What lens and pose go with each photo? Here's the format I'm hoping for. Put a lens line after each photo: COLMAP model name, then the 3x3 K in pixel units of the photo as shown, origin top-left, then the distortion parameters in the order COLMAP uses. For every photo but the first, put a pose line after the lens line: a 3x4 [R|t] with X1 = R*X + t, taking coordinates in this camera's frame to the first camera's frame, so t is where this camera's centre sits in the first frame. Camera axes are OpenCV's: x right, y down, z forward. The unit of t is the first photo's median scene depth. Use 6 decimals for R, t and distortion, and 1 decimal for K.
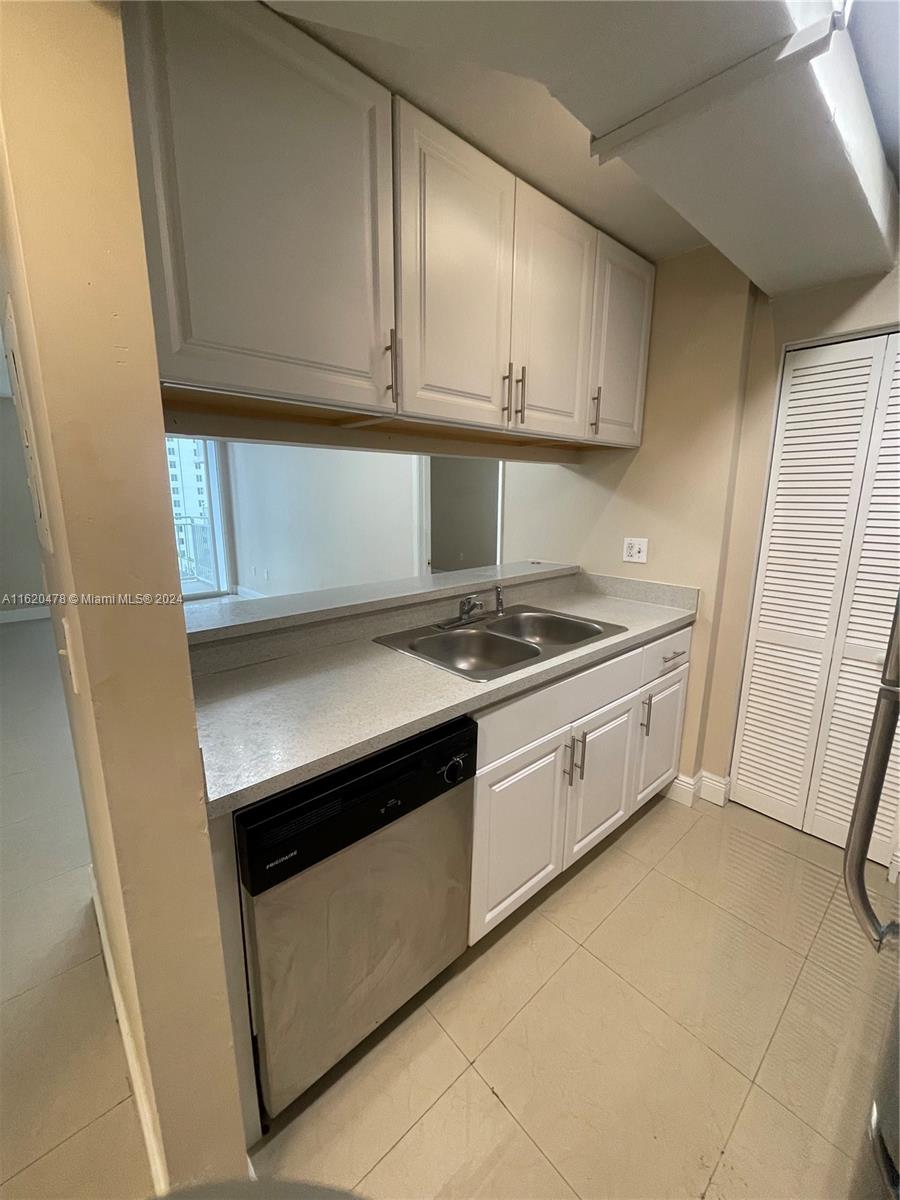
lens RADIAL K [[483.5, 0, 447.8], [0, 483.5, 592.9], [0, 0, 1]] dist [-0.000025, -0.000284]
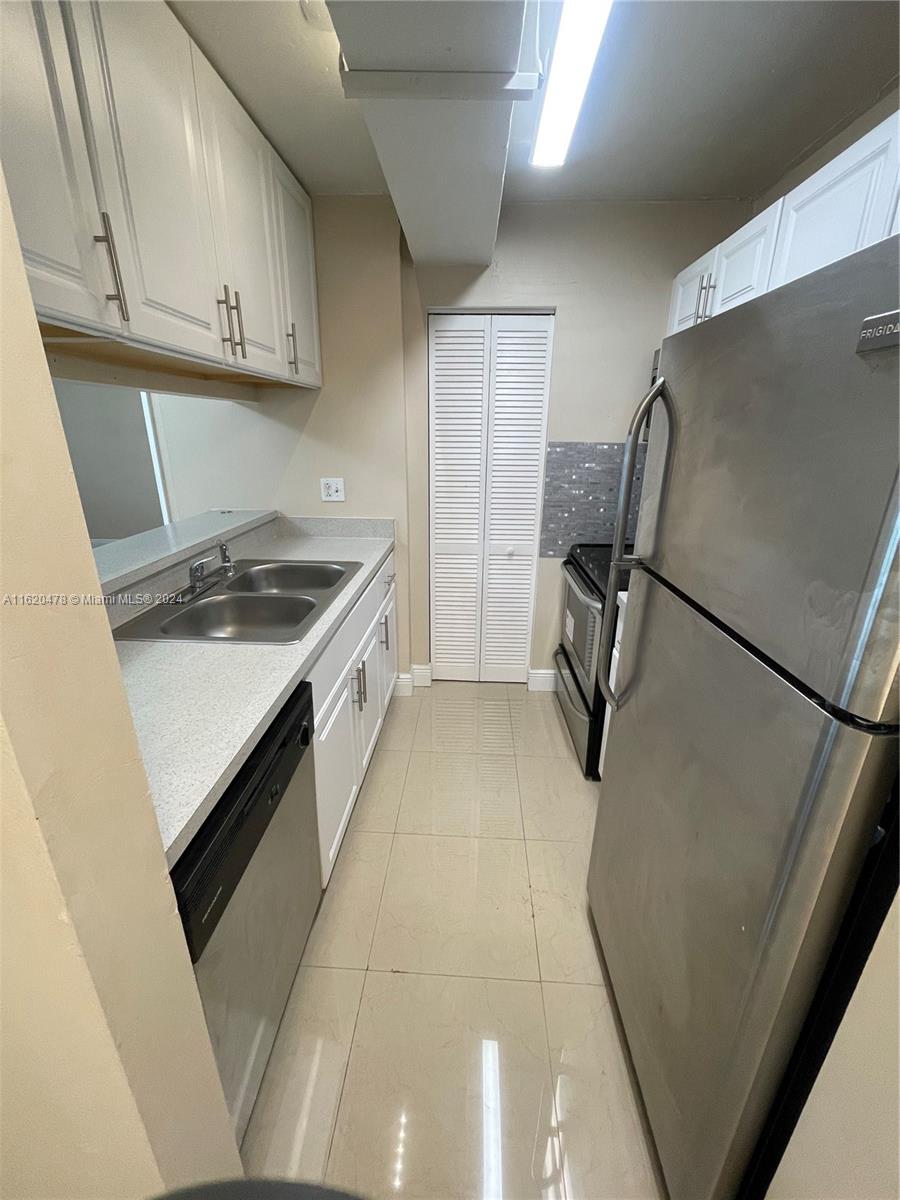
lens RADIAL K [[483.5, 0, 447.8], [0, 483.5, 592.9], [0, 0, 1]] dist [-0.000025, -0.000284]
pose [[0.706311, -0.225729, 0.670948, -0.235664], [0.136131, 0.973419, 0.184185, -0.034429], [-0.694689, -0.038755, 0.718265, 0.063587]]
